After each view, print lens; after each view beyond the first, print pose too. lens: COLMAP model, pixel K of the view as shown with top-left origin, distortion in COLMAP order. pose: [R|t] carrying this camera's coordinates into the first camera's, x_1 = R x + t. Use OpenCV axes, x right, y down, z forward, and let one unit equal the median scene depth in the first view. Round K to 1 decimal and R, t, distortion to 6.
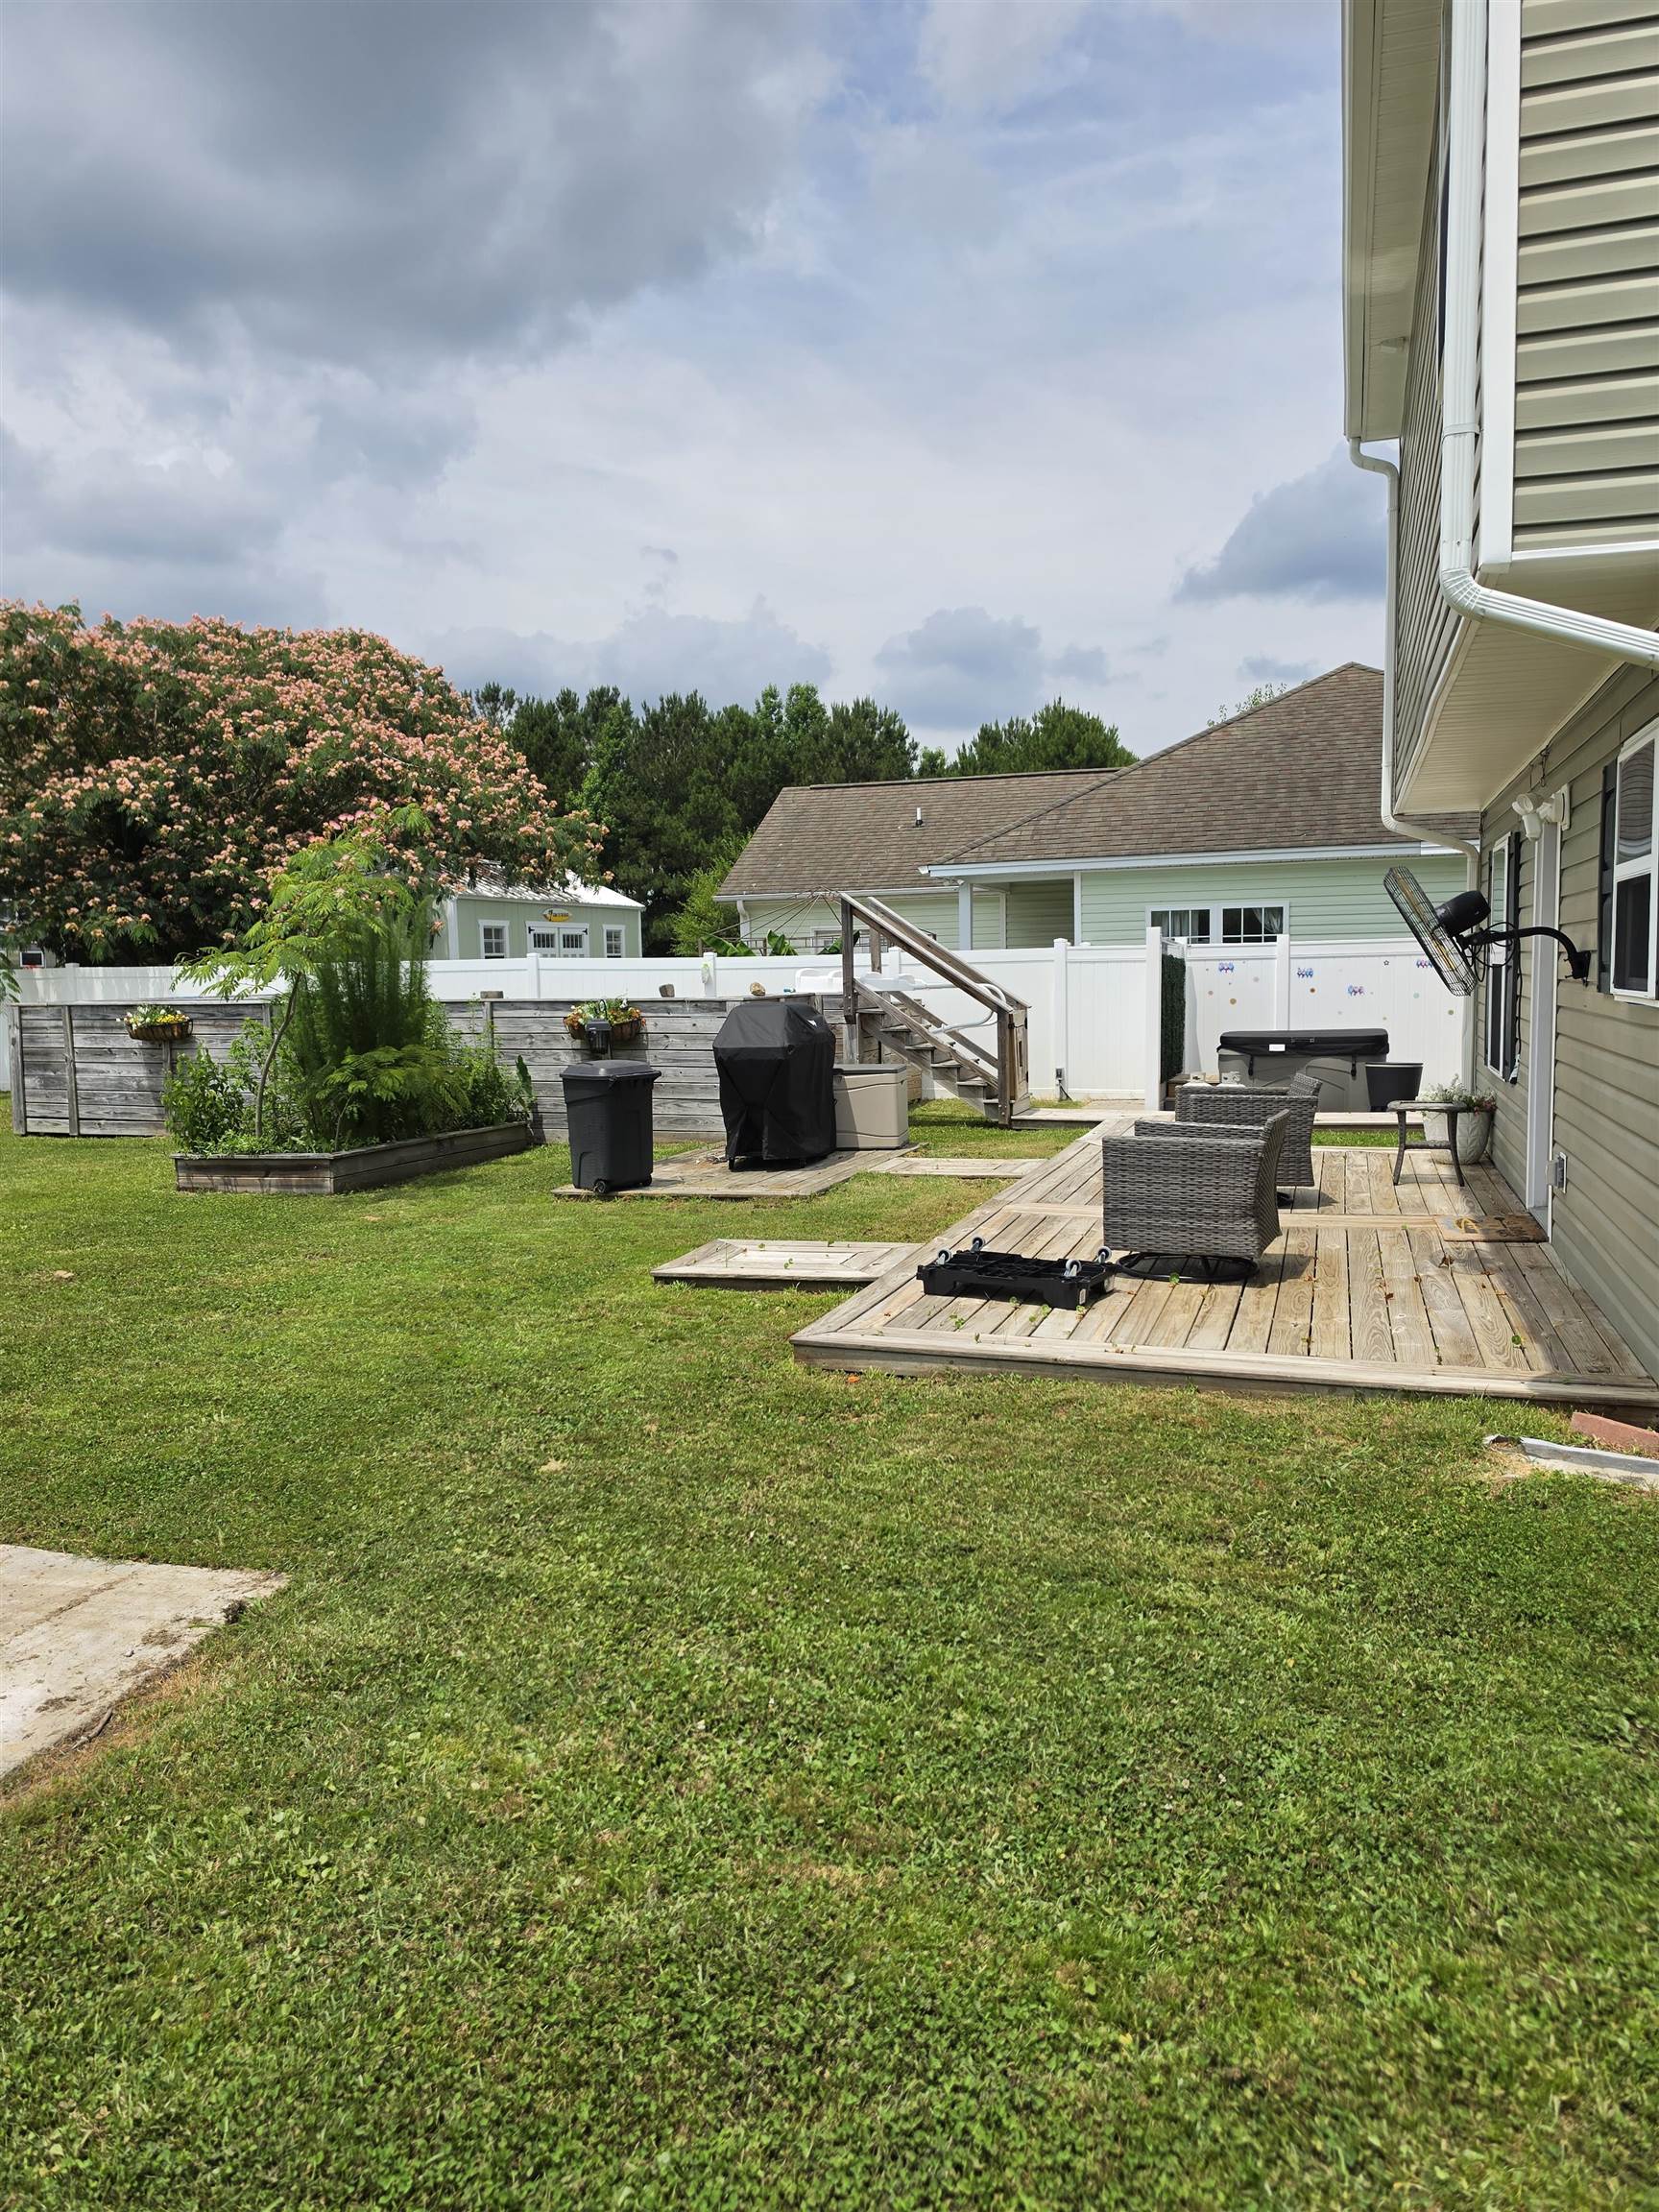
lens RADIAL K [[1515.1, 0, 823.3], [0, 1515.1, 1093.1], [0, 0, 1]] dist [0.092719, -0.148647]
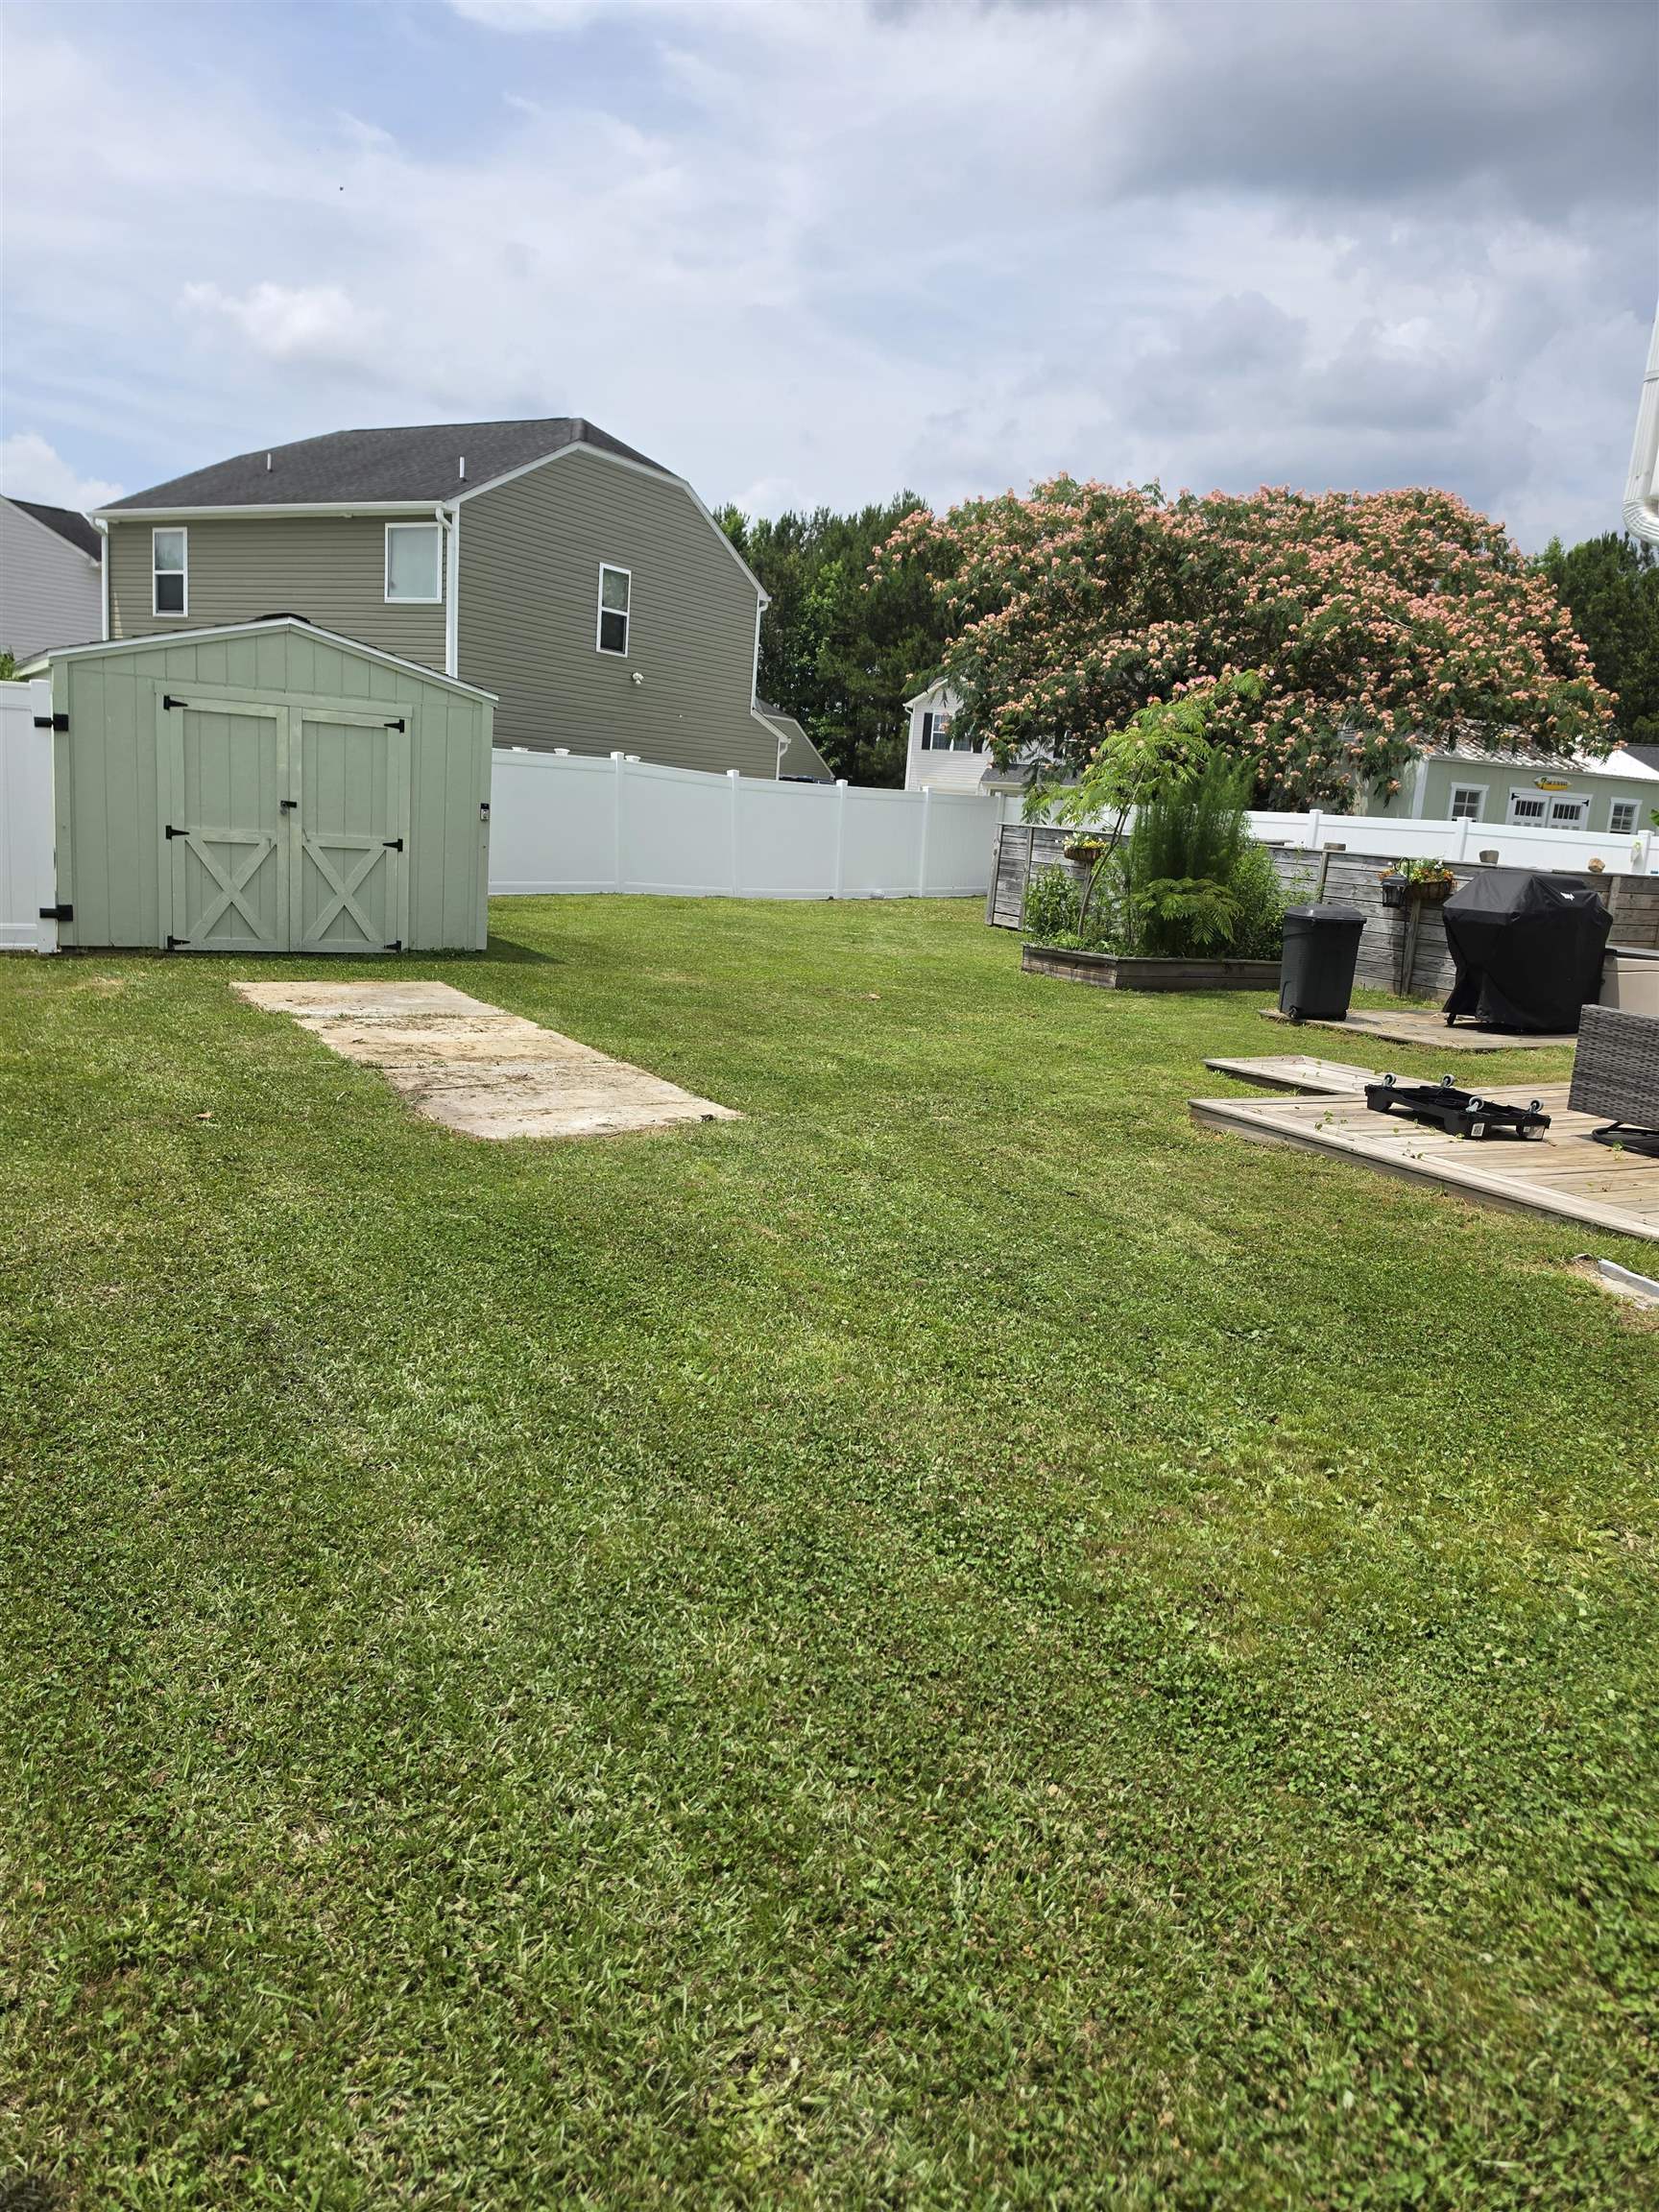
lens RADIAL K [[1515.1, 0, 823.3], [0, 1515.1, 1093.1], [0, 0, 1]] dist [0.092719, -0.148647]
pose [[0.751500, 0.197449, -0.629493, 0.210915], [-0.140033, 0.980161, 0.140267, 0.005897], [0.644701, -0.017260, 0.764240, -0.076047]]
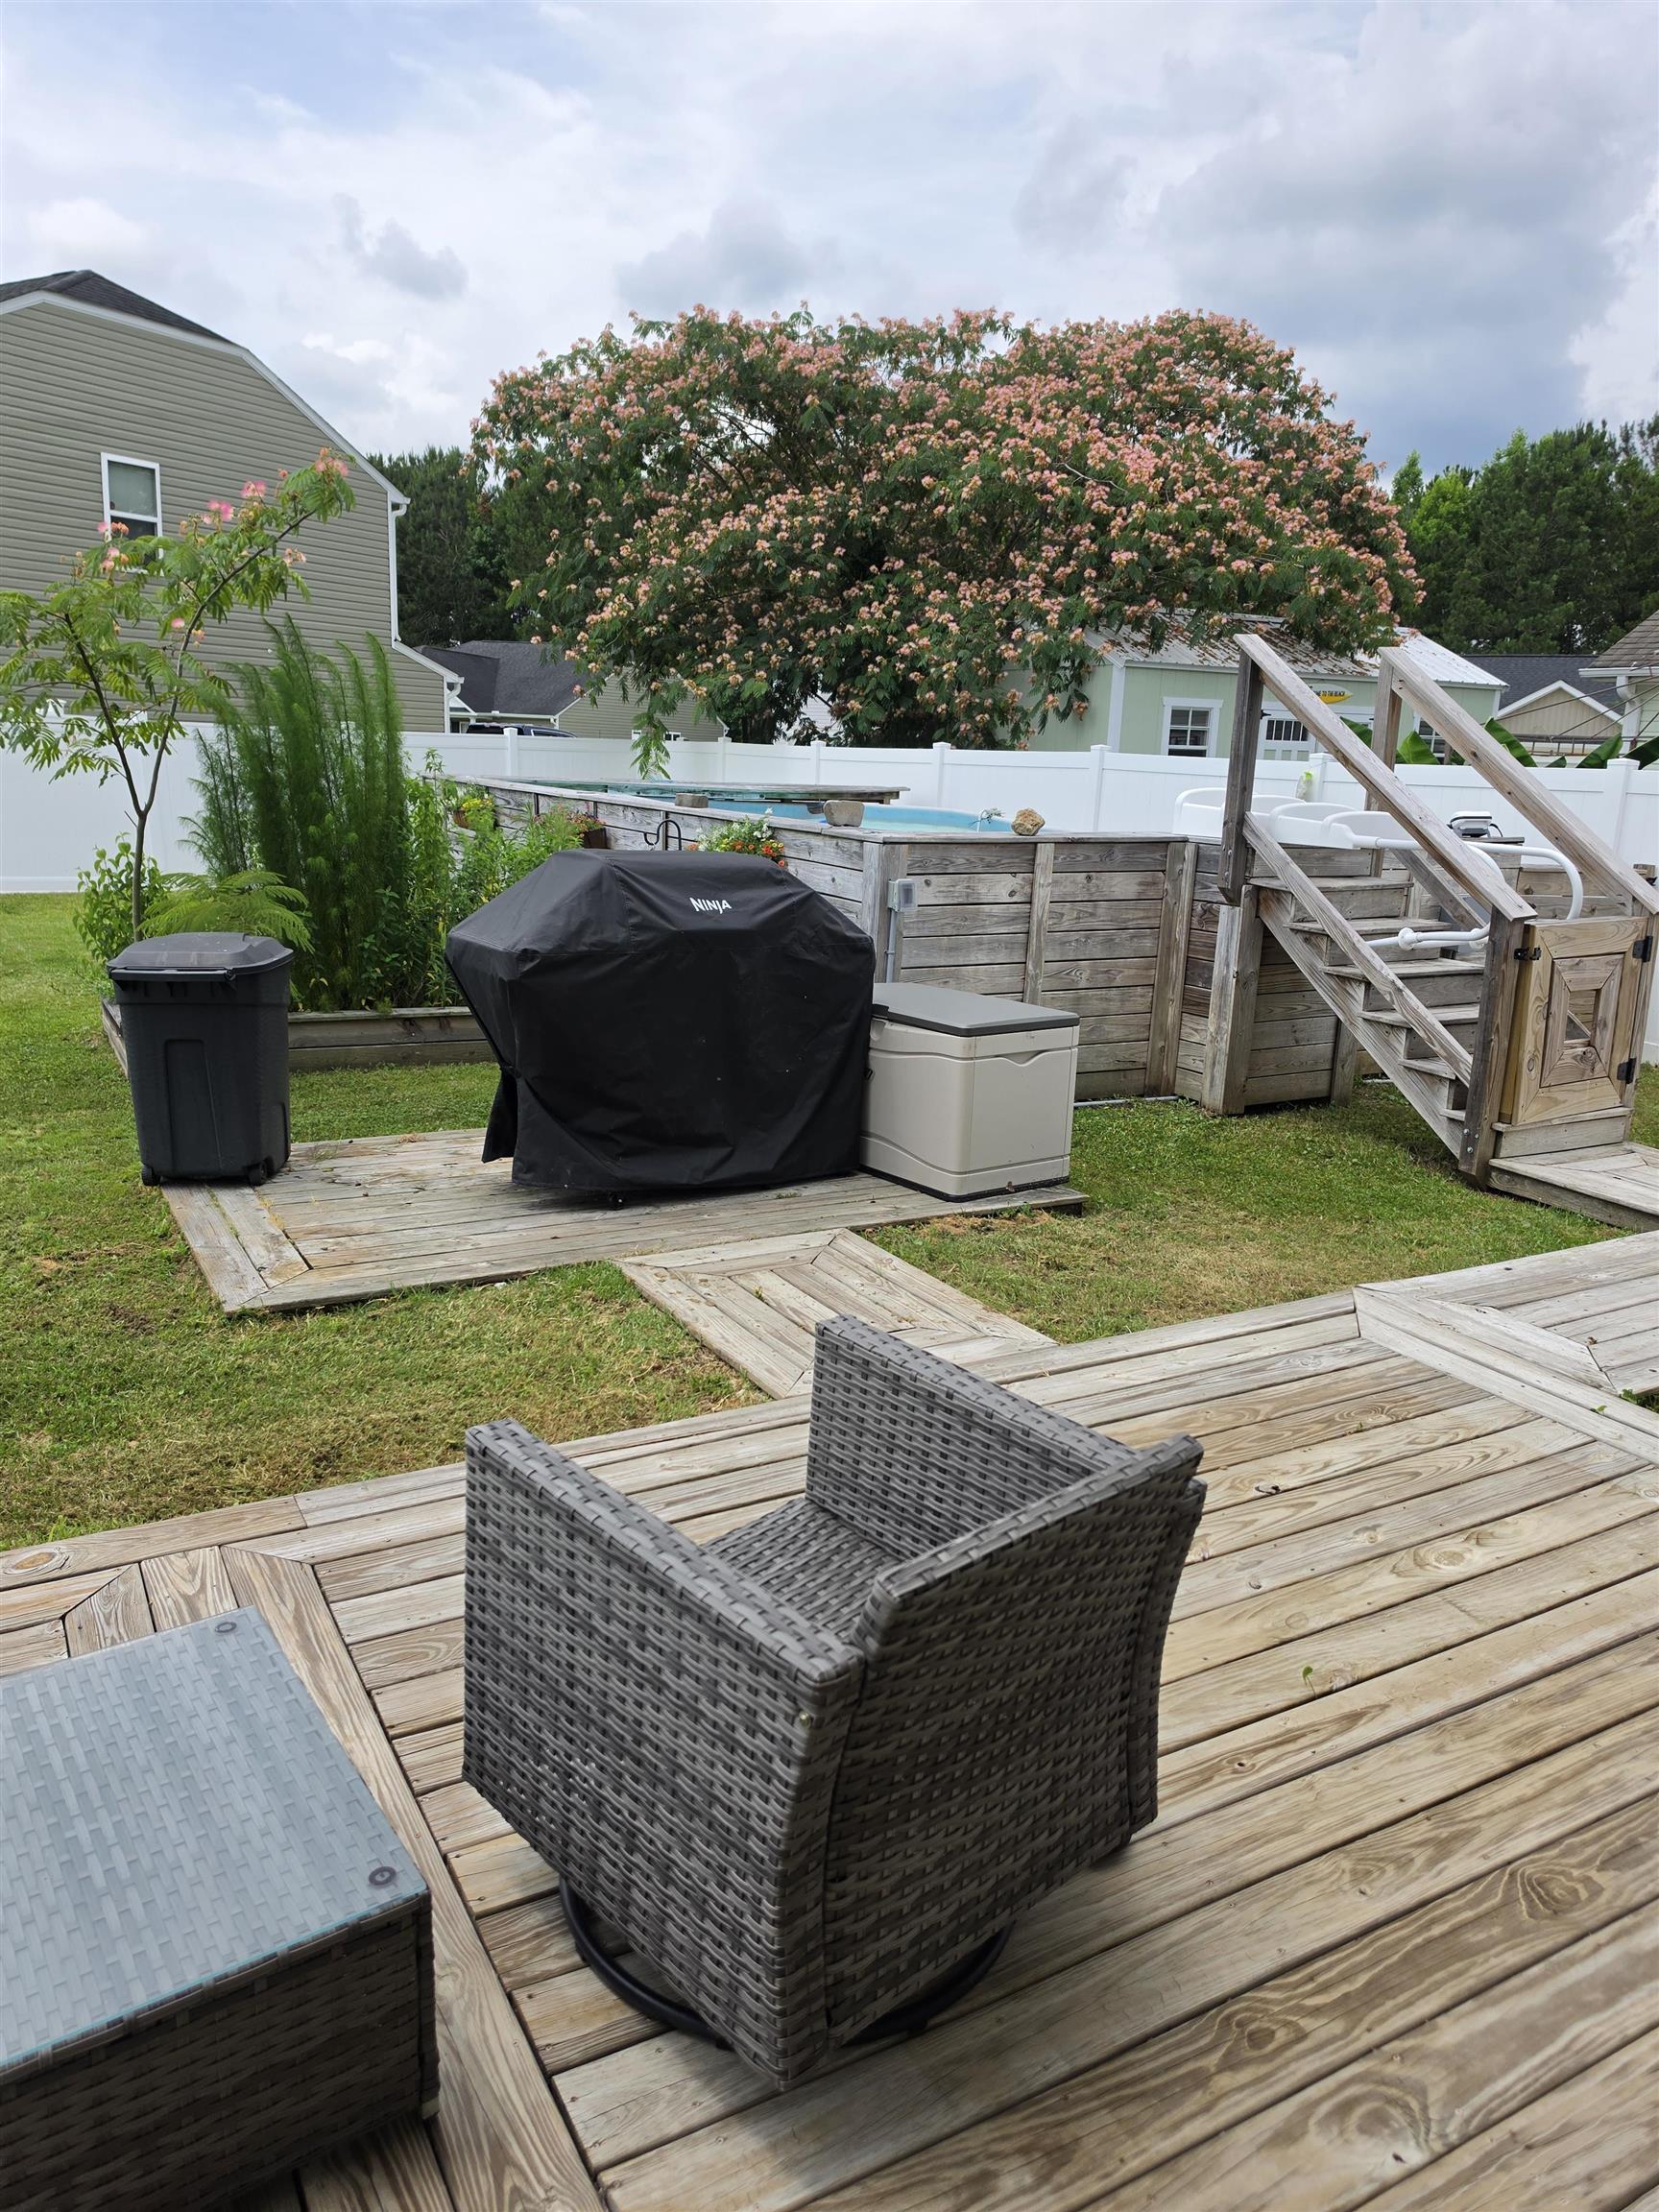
lens RADIAL K [[1548.3, 0, 790.2], [0, 1548.3, 1115.8], [0, 0, 1]] dist [0.001659, -0.004529]
pose [[0.737173, 0.199162, -0.645686, 0.231812], [-0.105158, 0.977747, 0.181529, -0.050923], [0.667471, -0.065919, 0.741712, 0.482665]]
